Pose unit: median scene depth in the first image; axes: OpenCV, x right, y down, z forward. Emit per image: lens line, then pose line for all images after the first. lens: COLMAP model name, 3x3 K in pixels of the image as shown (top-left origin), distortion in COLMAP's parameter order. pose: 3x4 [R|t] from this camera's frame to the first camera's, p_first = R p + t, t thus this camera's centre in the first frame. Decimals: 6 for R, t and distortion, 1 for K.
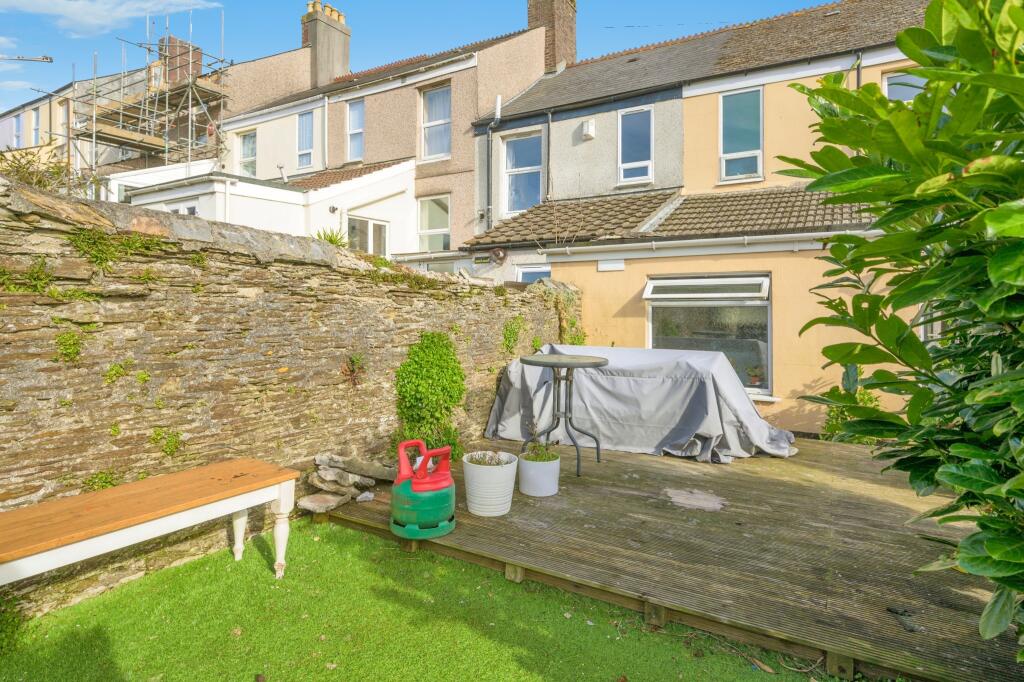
lens RADIAL K [[582.8, 0, 511.5], [0, 582.8, 306.6], [0, 0, 1]] dist [-0.001398, 0.000233]
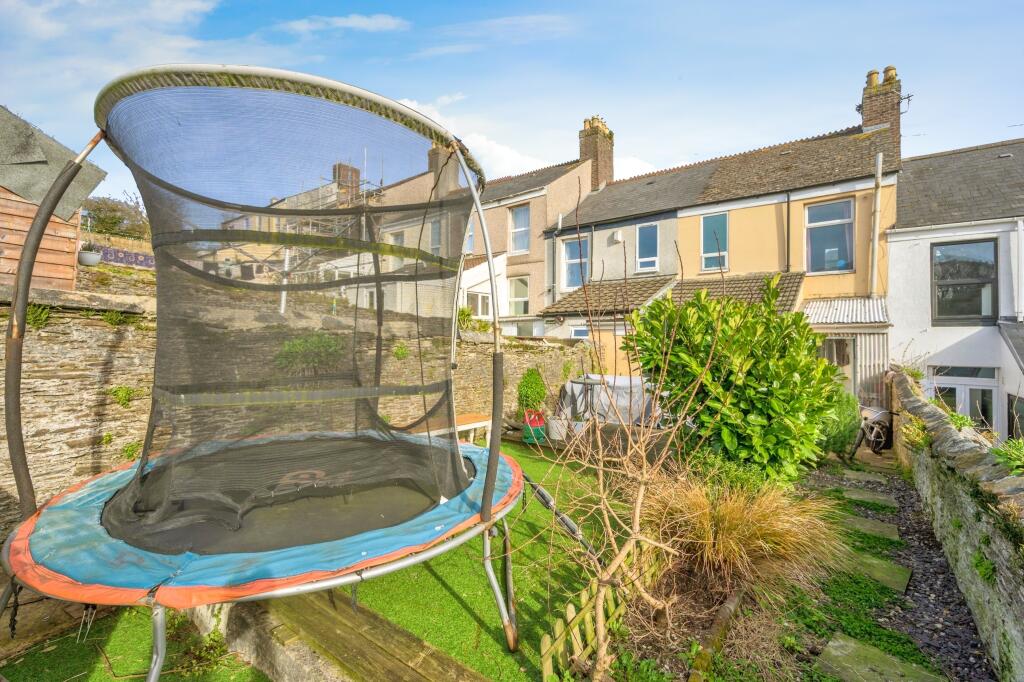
lens RADIAL K [[455.5, 0, 507.2], [0, 455.5, 328.7], [0, 0, 1]] dist [-0.000151, -0.000072]
pose [[0.990883, 0.002494, -0.134706, 0.003355], [-0.006035, 0.999647, -0.025889, -0.024159], [0.134593, 0.026466, 0.990547, -0.294743]]
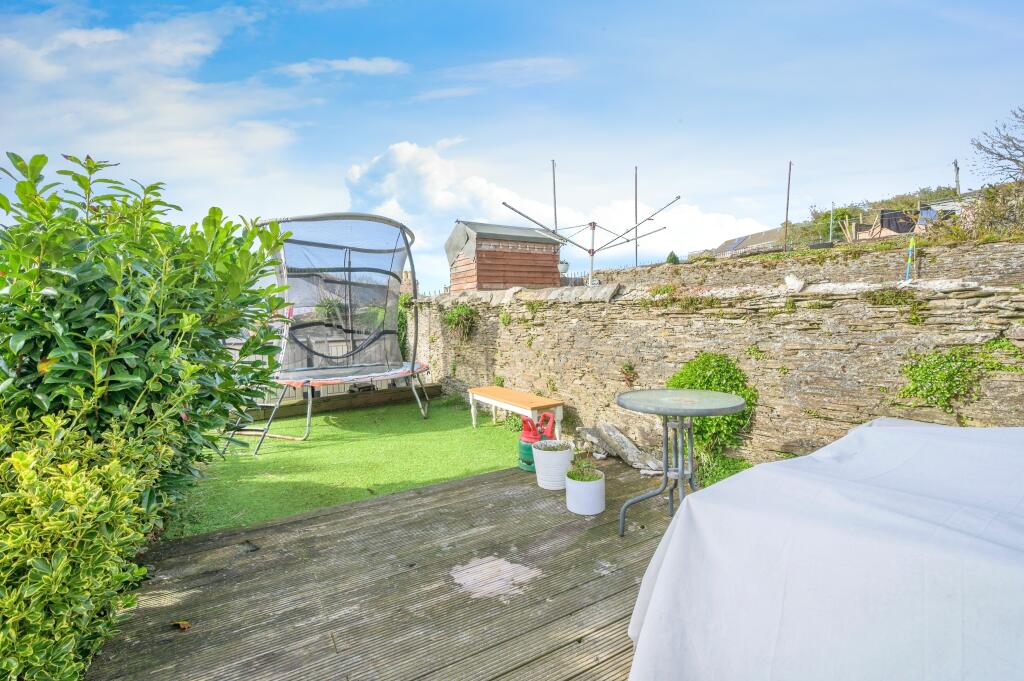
lens RADIAL K [[455.5, 0, 507.2], [0, 455.5, 328.2], [0, 0, 1]] dist [-0.000151, -0.000072]
pose [[-0.493649, 0.000302, -0.869661, 0.249707], [0.008383, 0.999955, -0.004412, 0.001194], [0.869621, -0.009469, -0.493630, 0.395628]]
